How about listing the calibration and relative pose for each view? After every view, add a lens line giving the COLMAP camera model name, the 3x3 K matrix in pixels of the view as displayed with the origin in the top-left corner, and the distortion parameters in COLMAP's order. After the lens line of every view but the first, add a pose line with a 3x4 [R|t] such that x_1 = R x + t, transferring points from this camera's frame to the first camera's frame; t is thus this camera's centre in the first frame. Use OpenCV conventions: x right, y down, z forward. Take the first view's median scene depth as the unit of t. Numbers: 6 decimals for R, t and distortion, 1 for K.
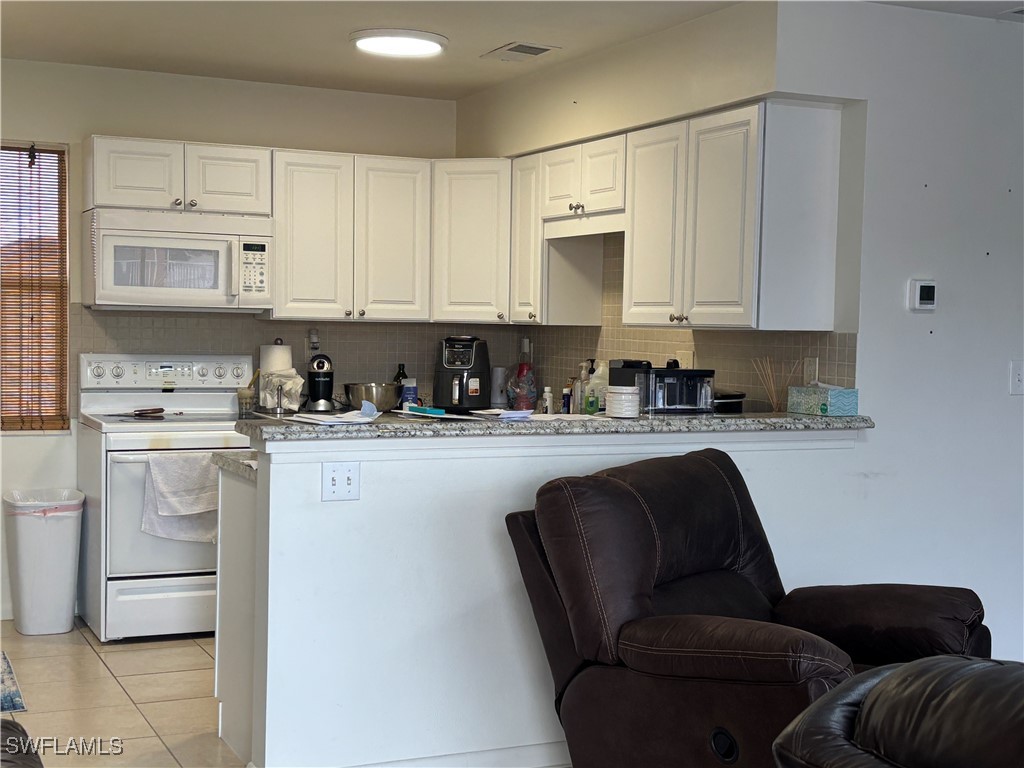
lens RADIAL K [[1437.0, 0, 538.7], [0, 1437.0, 412.6], [0, 0, 1]] dist [0.078696, 0.000000]
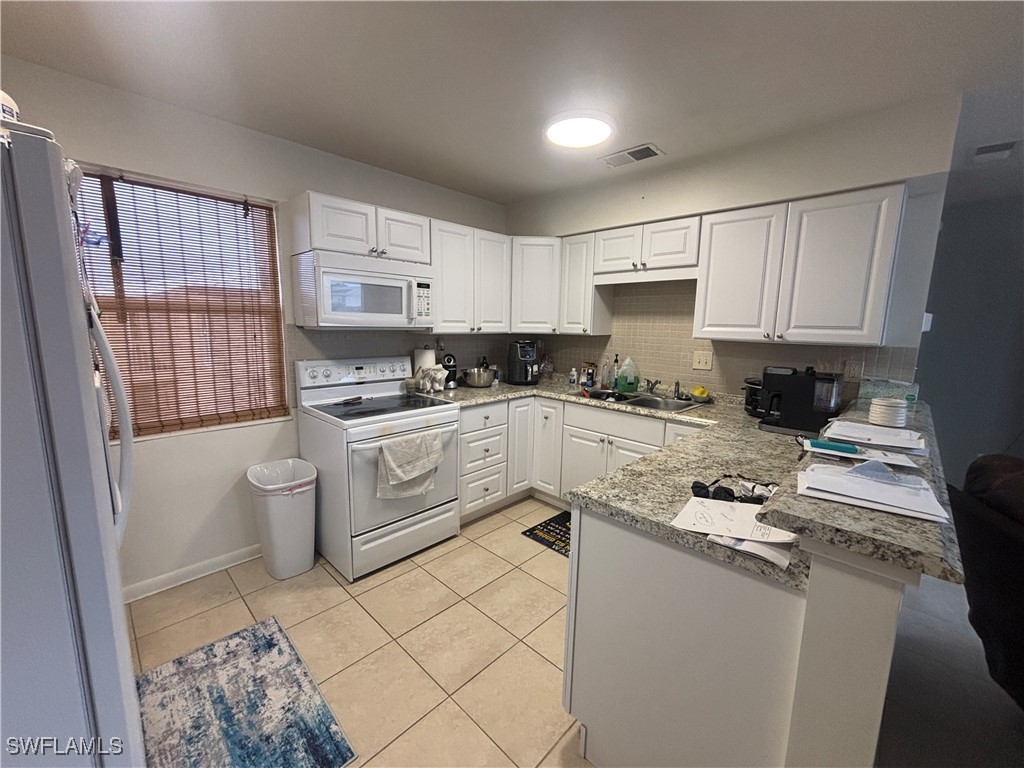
lens RADIAL K [[413.3, 0, 514.1], [0, 413.3, 383.6], [0, 0, 1]] dist [-0.000260, 0.001272]
pose [[0.936528, -0.053133, 0.346543, -0.265256], [0.022724, 0.995570, 0.091233, -0.051567], [-0.349855, -0.077568, 0.933587, 0.572223]]
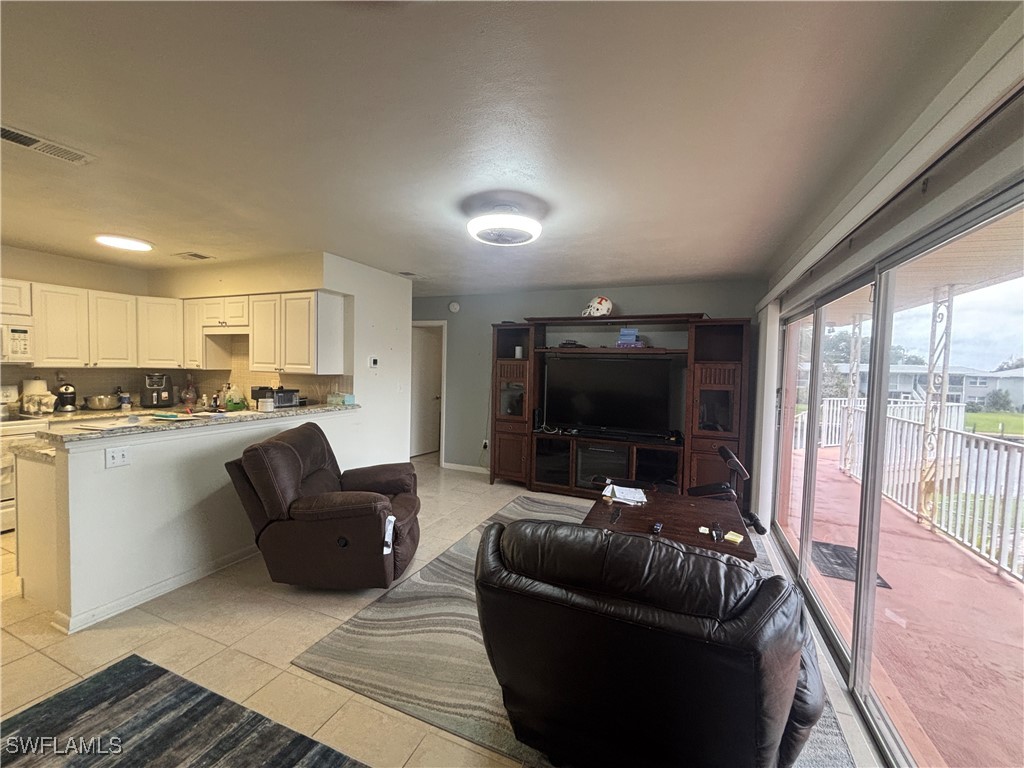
lens RADIAL K [[413.3, 0, 512.2], [0, 413.3, 384.7], [0, 0, 1]] dist [-0.000260, 0.001272]
pose [[0.749642, -0.029403, 0.661191, -0.069617], [0.029991, 0.999496, 0.010444, -0.028091], [-0.661164, 0.012001, 0.750145, 0.135674]]
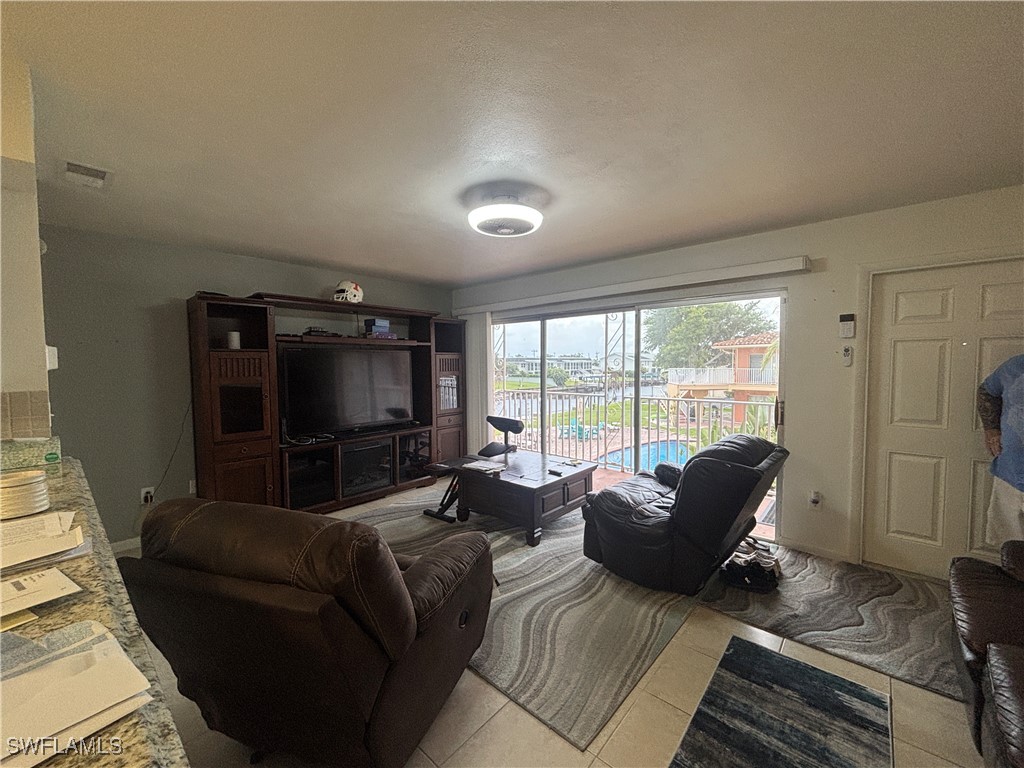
lens RADIAL K [[413.3, 0, 512.9], [0, 413.3, 387.4], [0, 0, 1]] dist [-0.000260, 0.001272]
pose [[-0.386543, -0.070799, 0.919550, -0.186056], [0.057498, 0.993260, 0.100644, -0.054054], [-0.920477, 0.091775, -0.379867, 0.605130]]
